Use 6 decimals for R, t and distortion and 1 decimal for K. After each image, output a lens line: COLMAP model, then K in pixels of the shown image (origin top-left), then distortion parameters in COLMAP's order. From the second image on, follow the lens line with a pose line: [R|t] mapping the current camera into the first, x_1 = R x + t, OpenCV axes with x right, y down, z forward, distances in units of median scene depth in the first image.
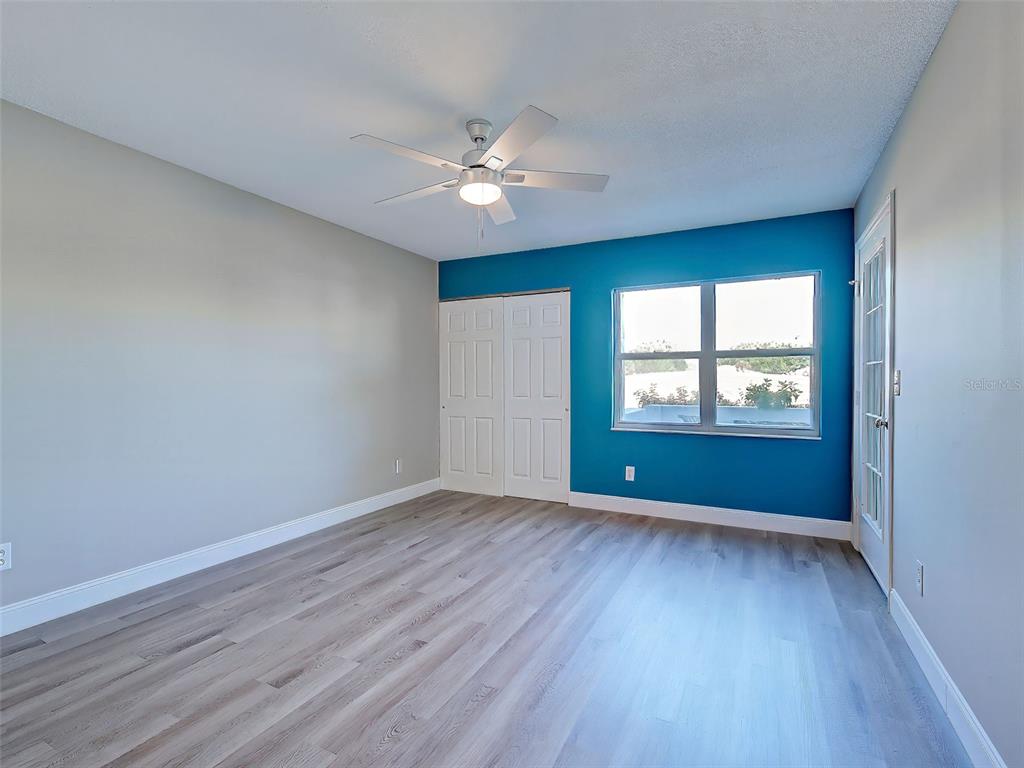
lens RADIAL K [[465.2, 0, 545.4], [0, 465.2, 384.5], [0, 0, 1]] dist [-0.001345, -0.000437]
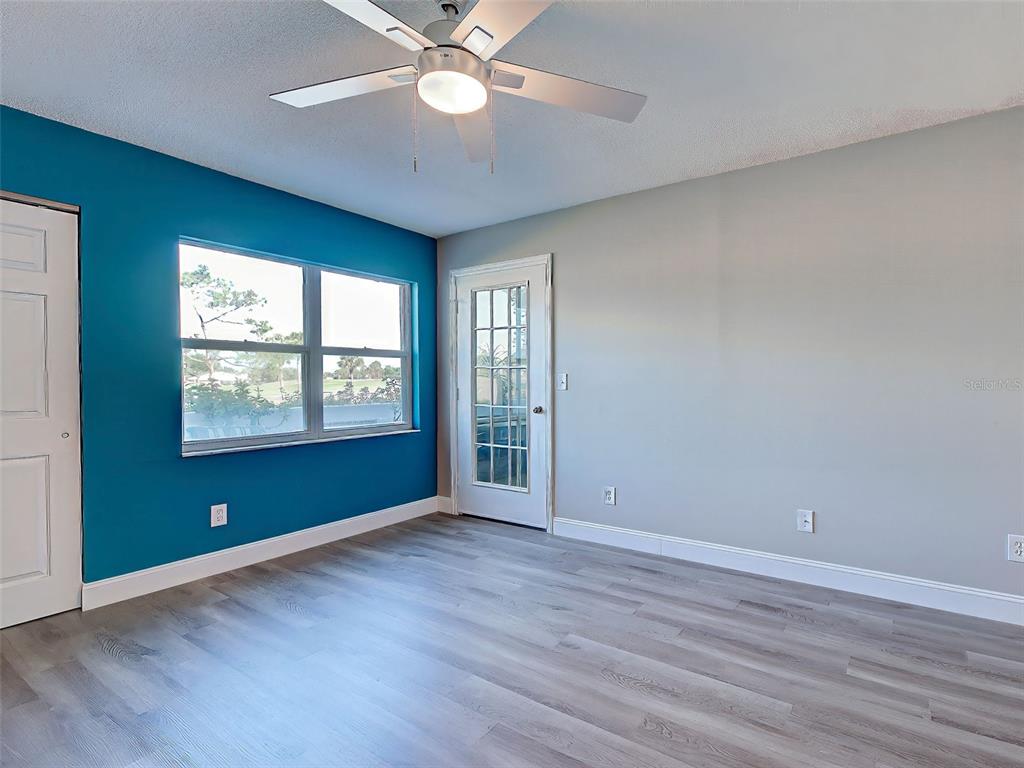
lens RADIAL K [[465.2, 0, 545.4], [0, 465.2, 384.5], [0, 0, 1]] dist [-0.001345, -0.000437]
pose [[0.197198, -0.001877, 0.980362, -0.531192], [0.015576, 0.999878, -0.001219, 0.010812], [-0.980240, 0.015510, 0.197203, 0.530534]]
